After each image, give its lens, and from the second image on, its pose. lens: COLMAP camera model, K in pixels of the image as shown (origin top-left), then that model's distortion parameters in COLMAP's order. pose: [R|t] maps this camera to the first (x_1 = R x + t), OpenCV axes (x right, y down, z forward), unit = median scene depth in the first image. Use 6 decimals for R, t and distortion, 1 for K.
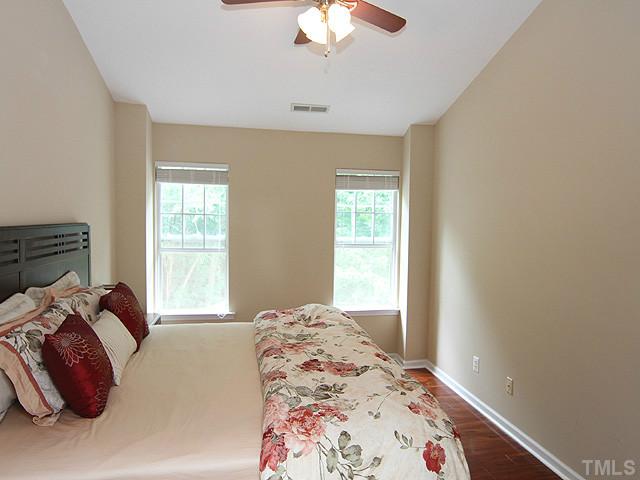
lens RADIAL K [[417.8, 0, 319.7], [0, 417.8, 236.4], [0, 0, 1]] dist [-0.004848, -0.002711]
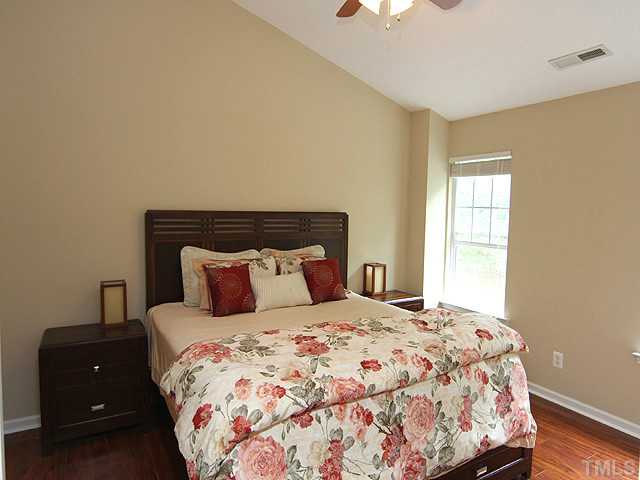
lens RADIAL K [[417.8, 0, 317.1], [0, 417.8, 241.7], [0, 0, 1]] dist [-0.004848, -0.002711]
pose [[0.311898, 0.067589, -0.947708, 0.831443], [-0.056305, 0.997028, 0.052576, -0.004428], [0.948446, 0.036962, 0.314777, 0.552519]]
